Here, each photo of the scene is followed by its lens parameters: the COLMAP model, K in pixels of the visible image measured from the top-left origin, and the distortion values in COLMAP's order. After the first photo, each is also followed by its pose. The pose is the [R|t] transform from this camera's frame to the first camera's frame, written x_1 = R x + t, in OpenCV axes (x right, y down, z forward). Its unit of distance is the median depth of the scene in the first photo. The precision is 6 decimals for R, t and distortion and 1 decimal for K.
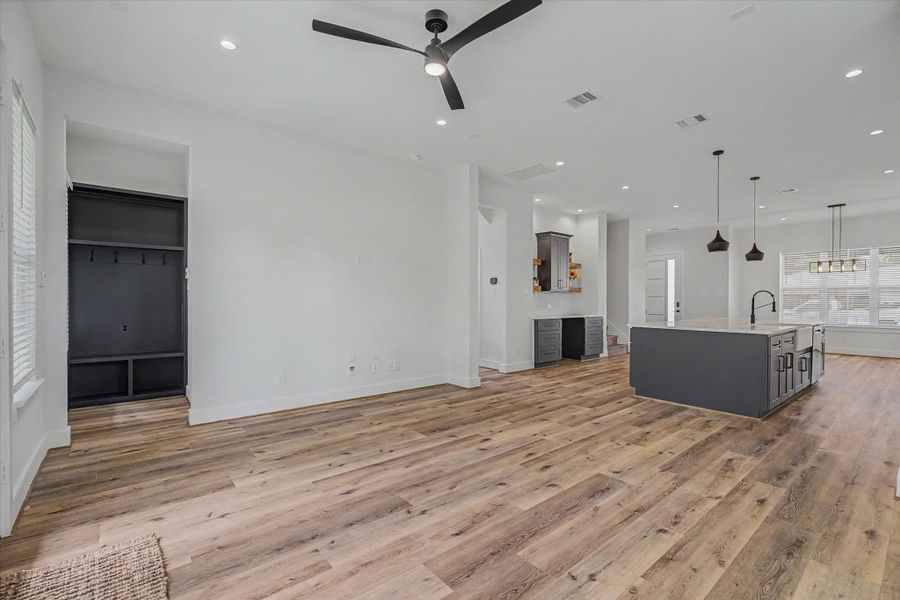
lens RADIAL K [[404.9, 0, 455.1], [0, 404.9, 301.1], [0, 0, 1]] dist [-0.004926, 0.000318]
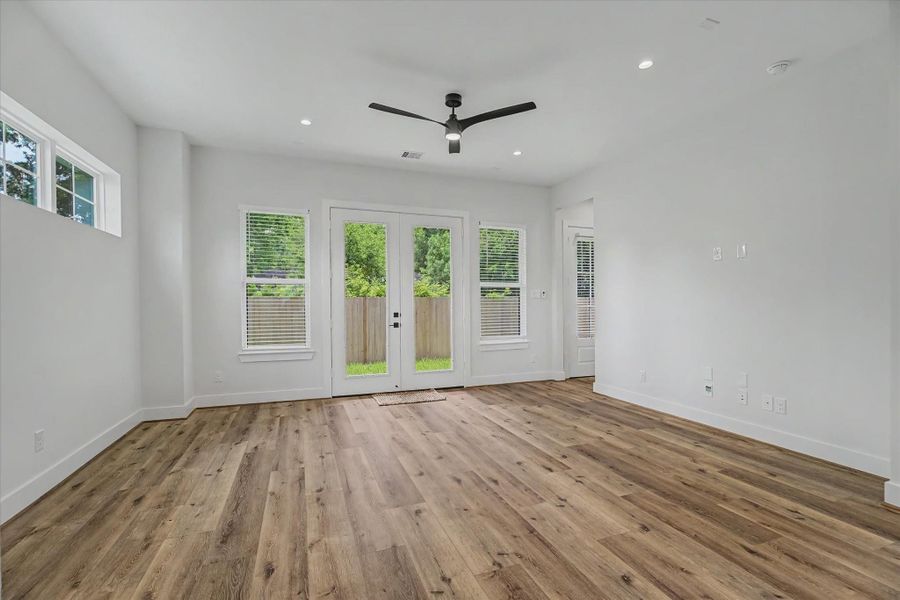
lens RADIAL K [[404.9, 0, 455.1], [0, 404.9, 301.1], [0, 0, 1]] dist [-0.004926, 0.000318]
pose [[-0.329469, -0.008874, -0.944125, 0.967794], [0.001105, 0.999952, -0.009785, -0.001575], [0.944166, -0.004267, -0.329443, 1.121998]]
